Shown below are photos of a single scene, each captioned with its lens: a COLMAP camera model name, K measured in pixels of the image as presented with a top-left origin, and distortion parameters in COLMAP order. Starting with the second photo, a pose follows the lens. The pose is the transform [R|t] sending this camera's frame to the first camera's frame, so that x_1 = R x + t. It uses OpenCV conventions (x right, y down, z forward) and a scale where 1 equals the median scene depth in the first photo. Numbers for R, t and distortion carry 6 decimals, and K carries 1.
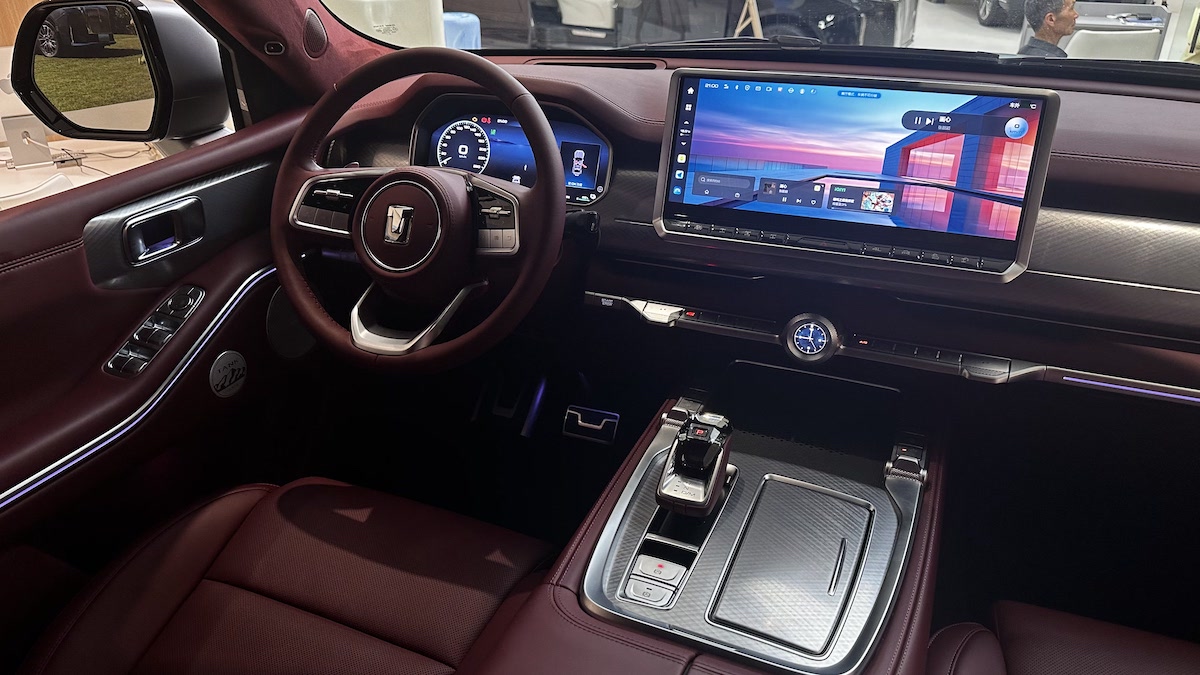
lens RADIAL K [[863.4, 0, 588.0], [0, 863.4, 342.9], [0, 0, 1]] dist [0.063363, -0.108210]
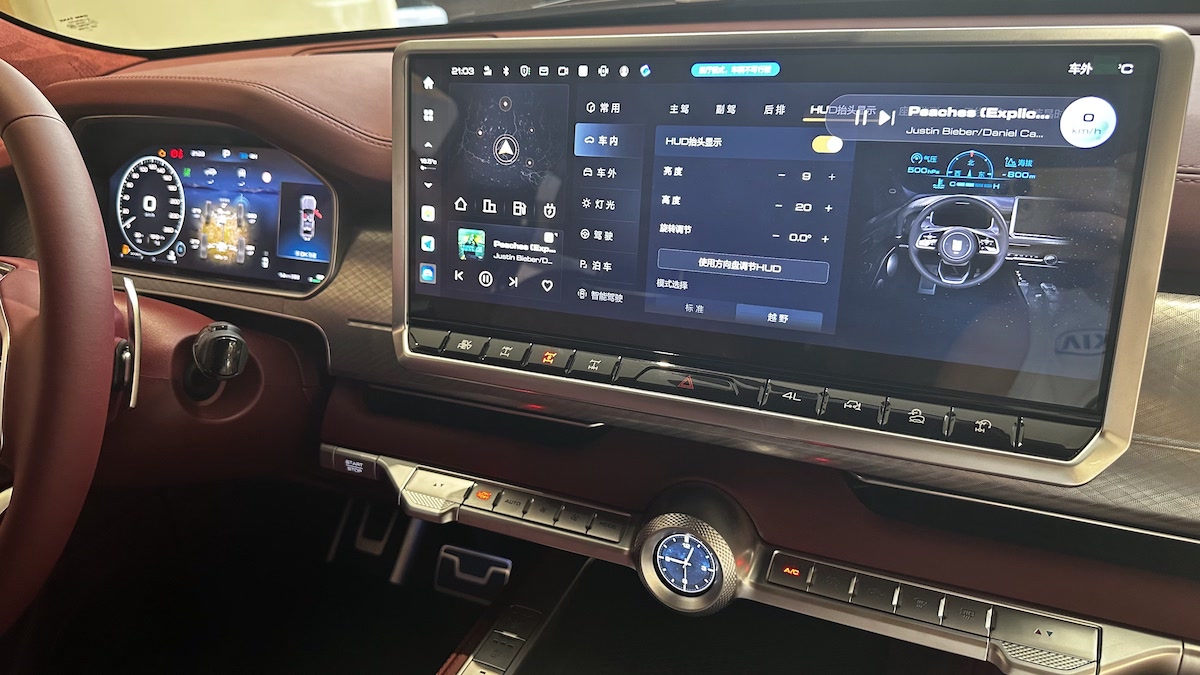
lens RADIAL K [[863.4, 0, 595.5], [0, 863.4, 333.8], [0, 0, 1]] dist [0.063363, -0.108210]
pose [[0.996450, -0.050951, -0.067016, 0.246821], [0.050710, 0.998699, -0.005303, -0.137367], [0.067199, 0.001886, 0.997738, 0.501788]]
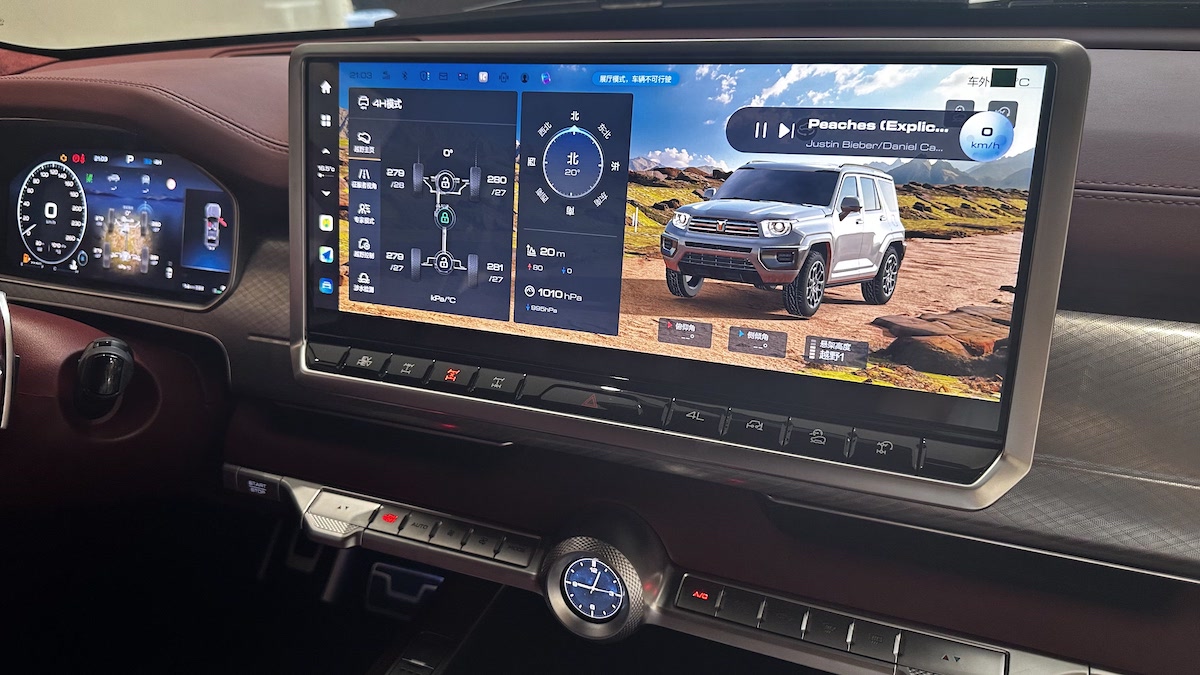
lens RADIAL K [[863.4, 0, 598.2], [0, 863.4, 332.5], [0, 0, 1]] dist [0.063363, -0.108210]
pose [[0.998434, -0.050788, -0.023442, 0.279942], [0.050516, 0.998650, -0.012083, -0.141190], [0.024024, 0.010880, 0.999652, 0.521575]]
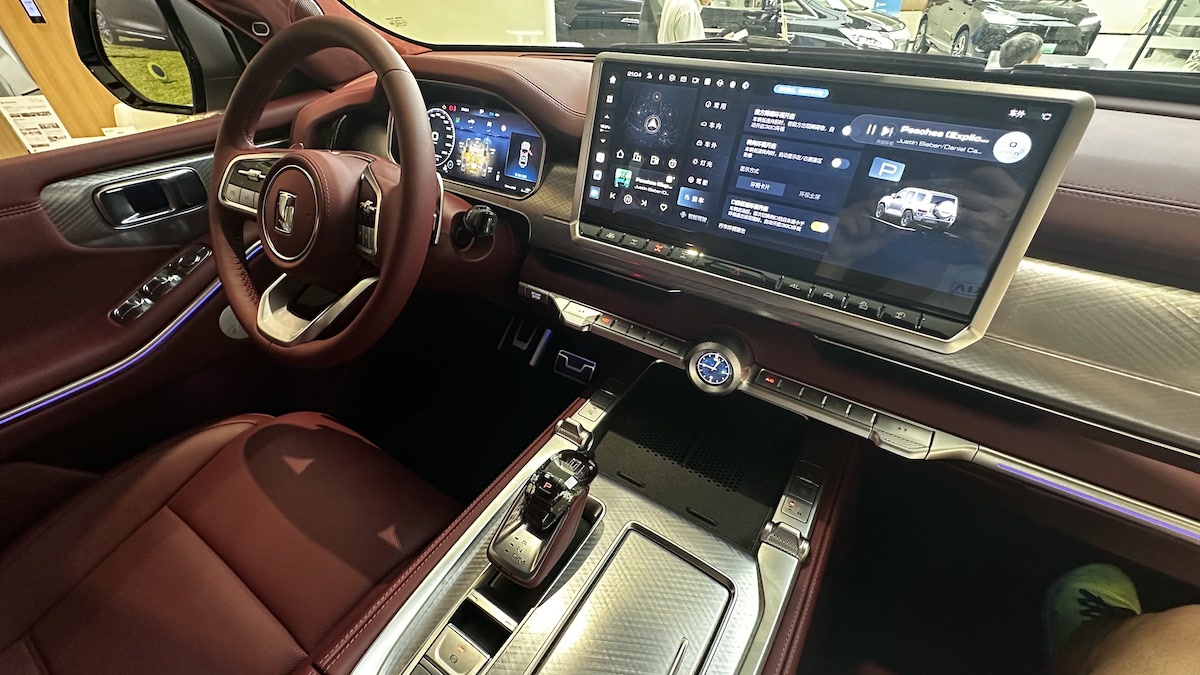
lens RADIAL K [[484.2, 0, 601.8], [0, 484.2, 339.7], [0, 0, 1]] dist [-0.006954, 0.003766]
pose [[0.986810, 0.108475, -0.120163, 0.198258], [-0.086657, 0.980945, 0.173887, -0.116611], [0.136736, -0.161180, 0.977407, 0.479563]]
